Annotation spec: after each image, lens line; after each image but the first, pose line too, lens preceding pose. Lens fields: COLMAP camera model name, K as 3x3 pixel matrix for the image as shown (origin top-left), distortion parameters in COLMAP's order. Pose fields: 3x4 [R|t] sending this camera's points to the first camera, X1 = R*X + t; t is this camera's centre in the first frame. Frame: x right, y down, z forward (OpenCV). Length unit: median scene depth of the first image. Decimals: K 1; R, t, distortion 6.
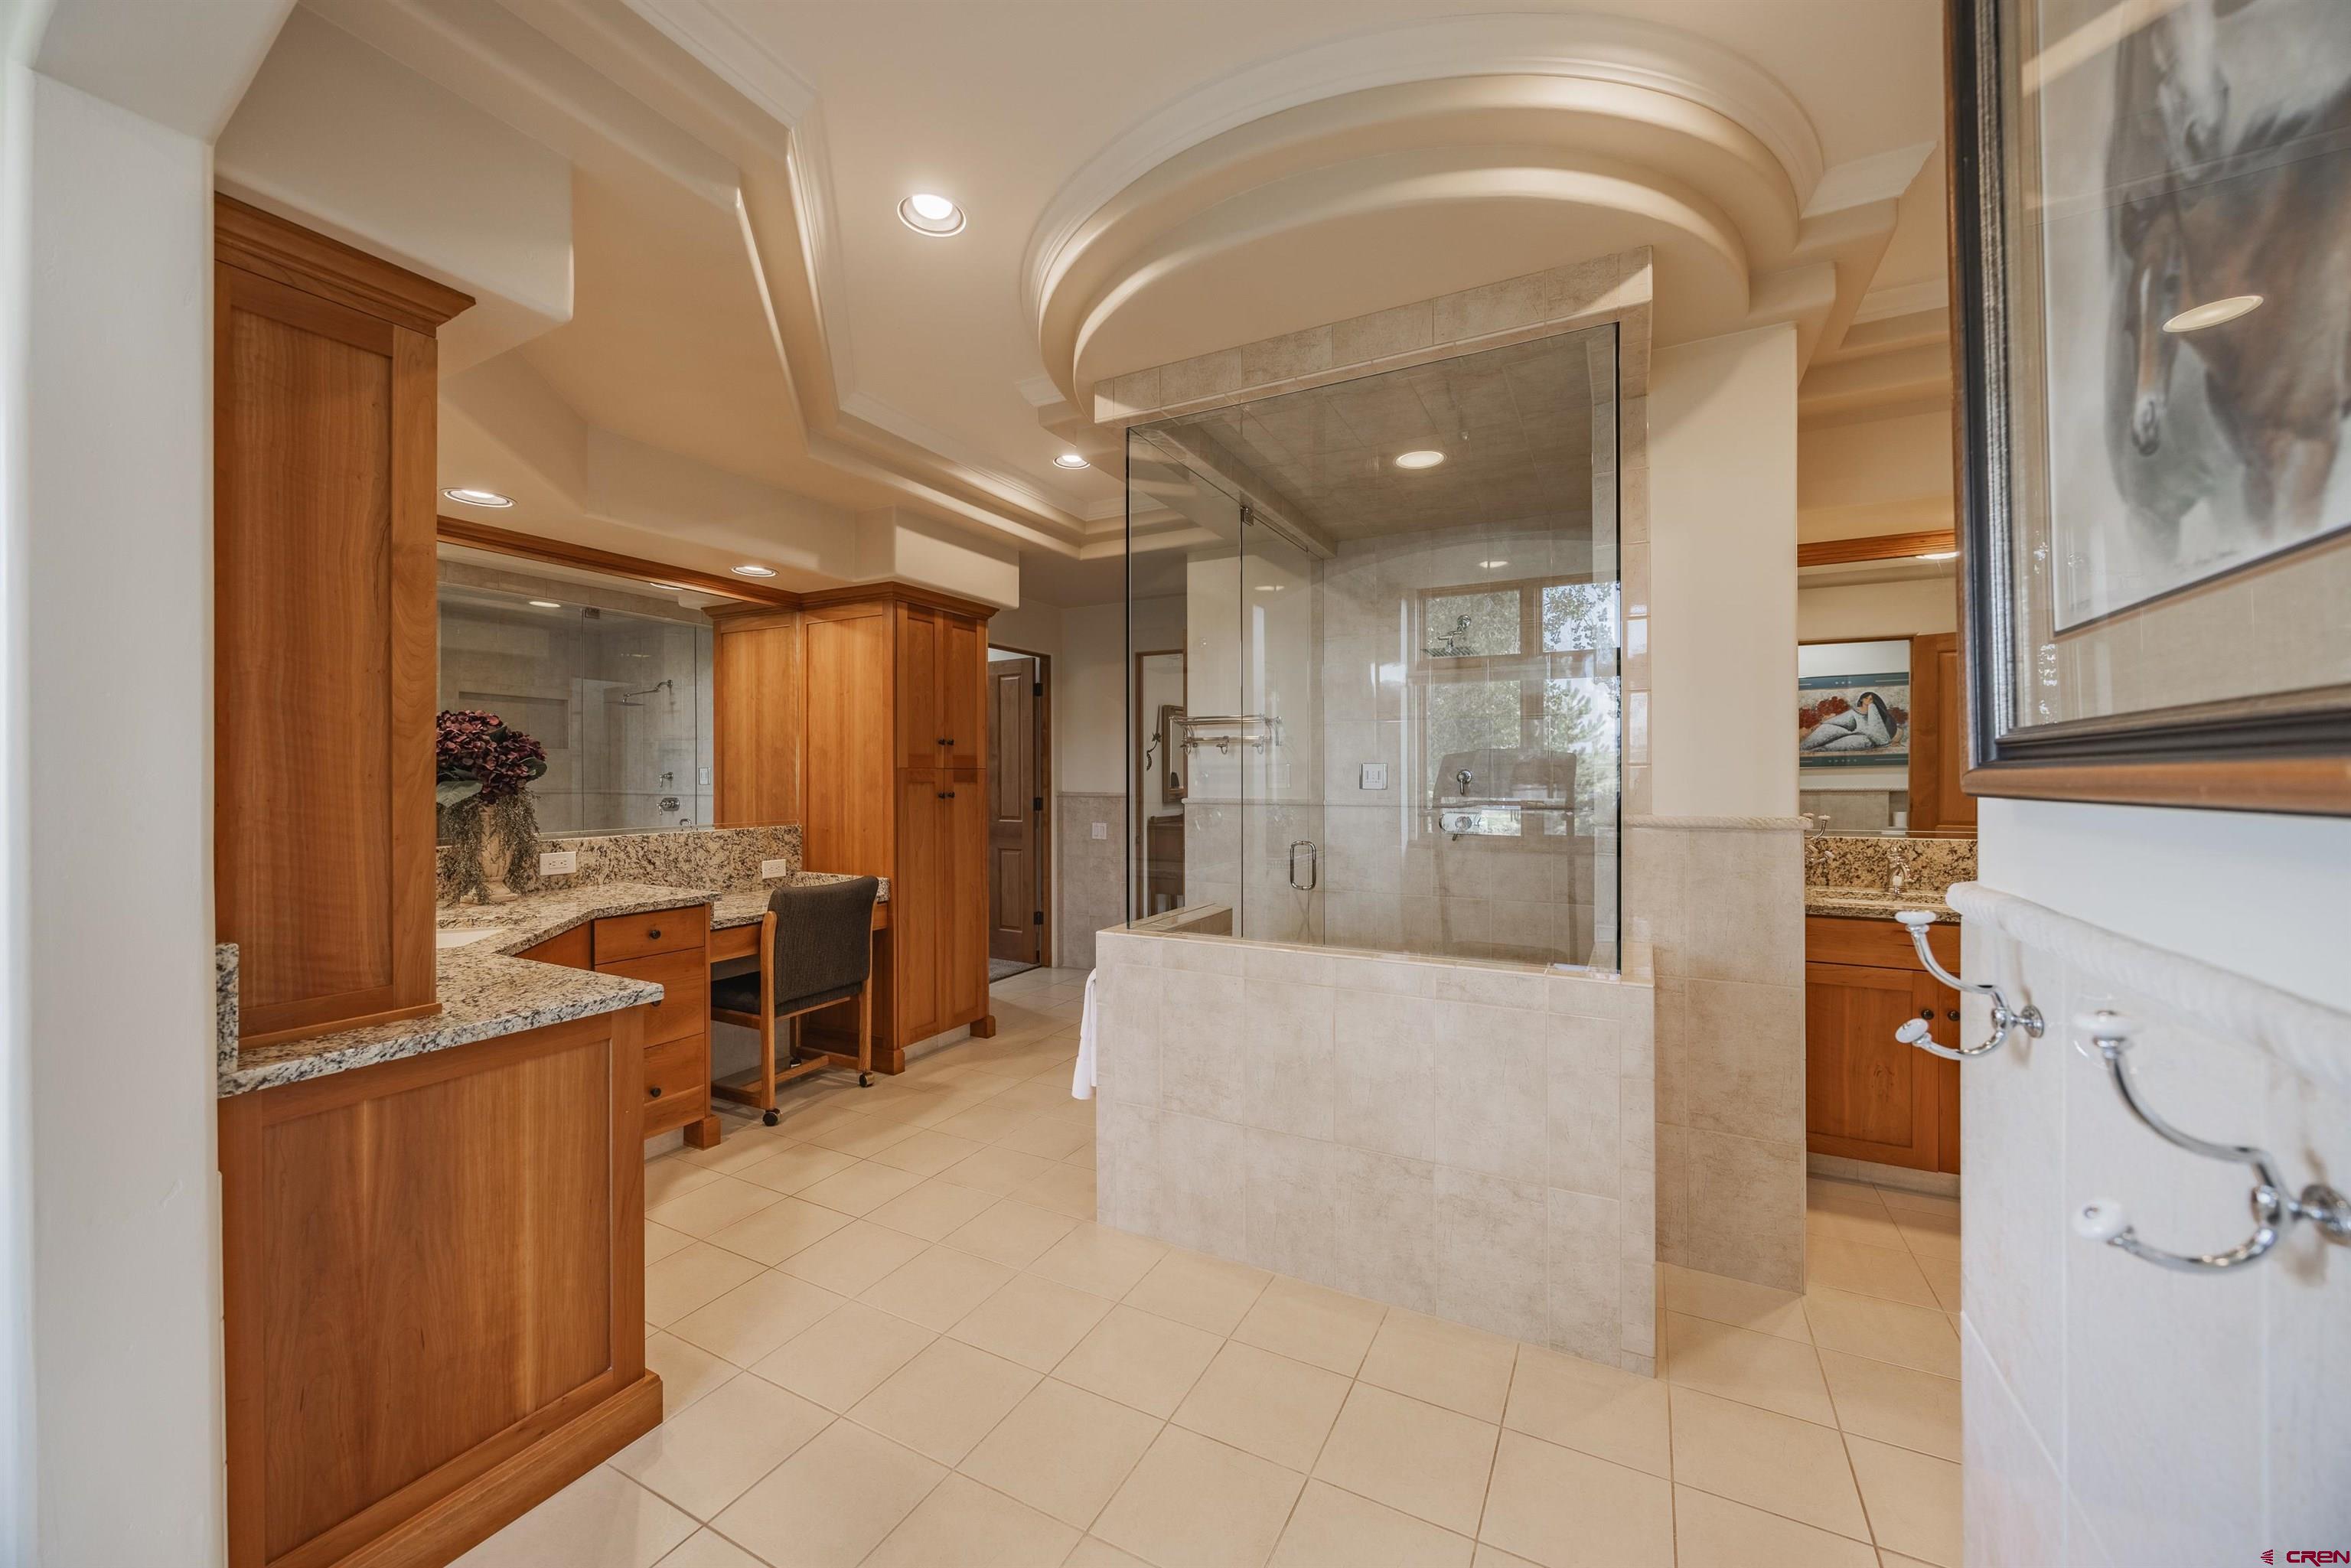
lens RADIAL K [[889.1, 0, 1162.2], [0, 889.1, 775.9], [0, 0, 1]] dist [-0.004177, -0.000431]
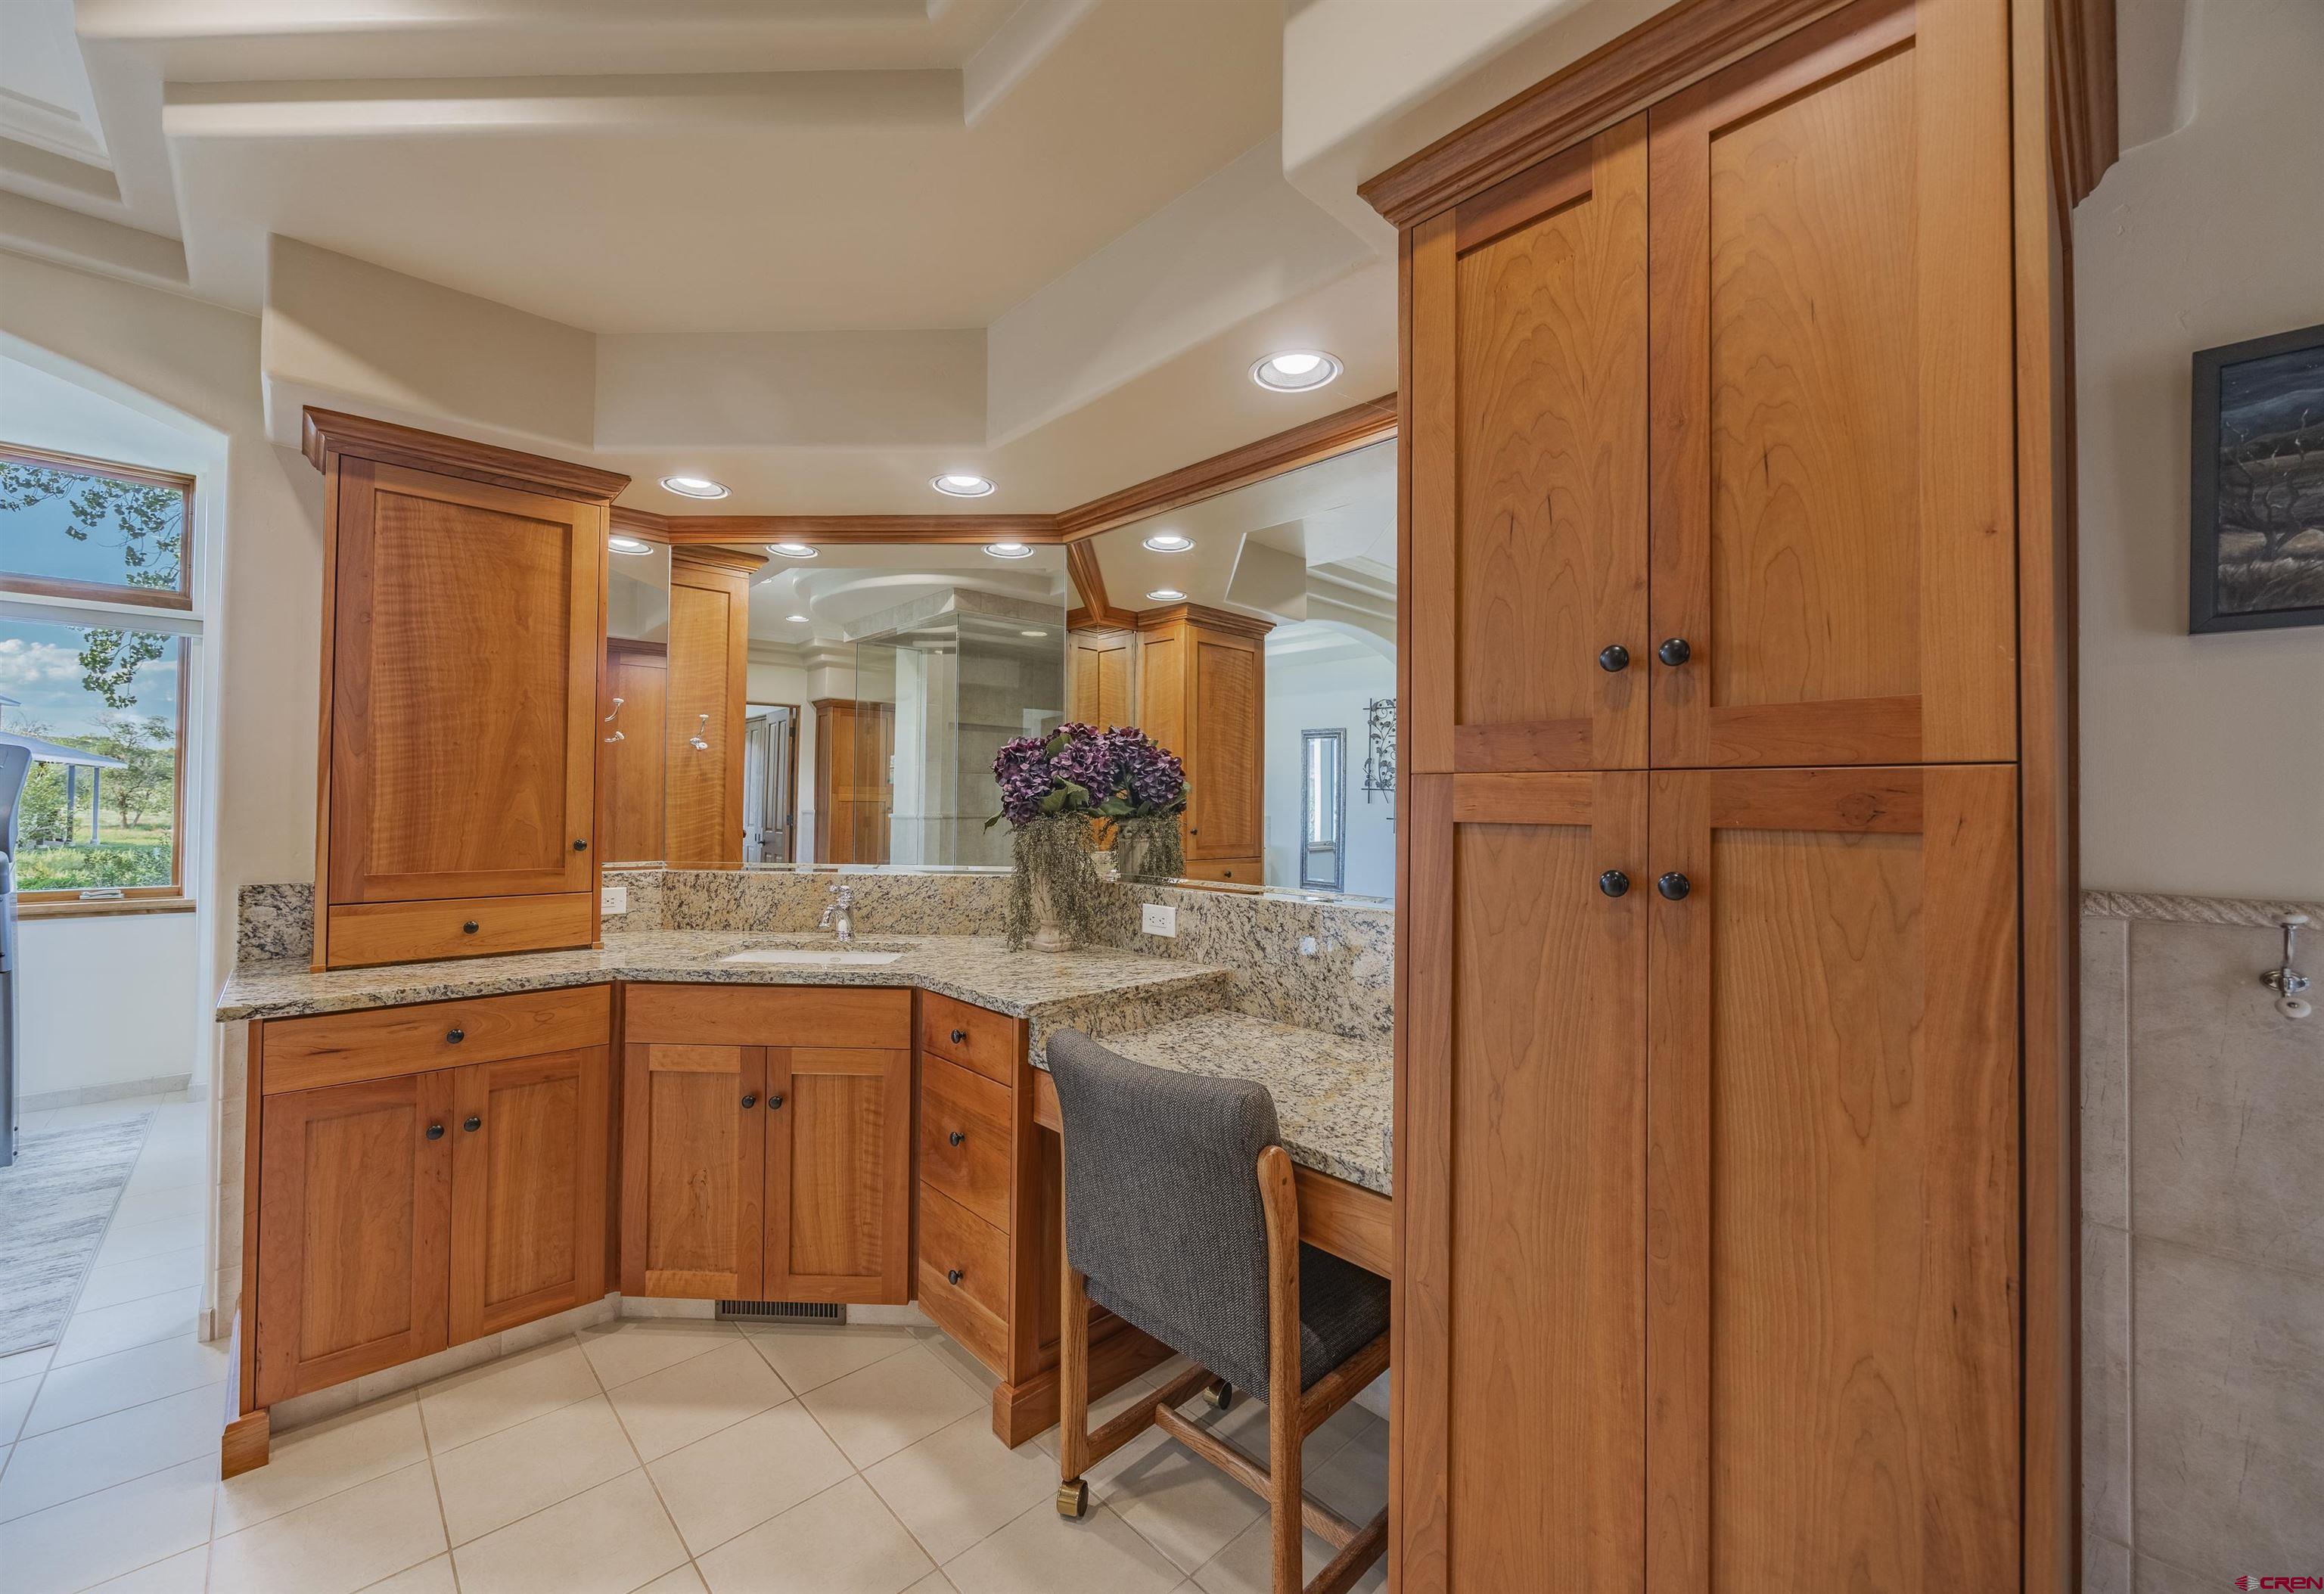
lens RADIAL K [[923.7, 0, 1158.7], [0, 923.7, 790.7], [0, 0, 1]] dist [-0.000977, -0.000197]
pose [[-0.306959, -0.015330, -0.951599, 0.154526], [-0.012427, 0.999850, -0.012098, 0.009312], [0.951642, 0.008112, -0.307103, 5.089581]]
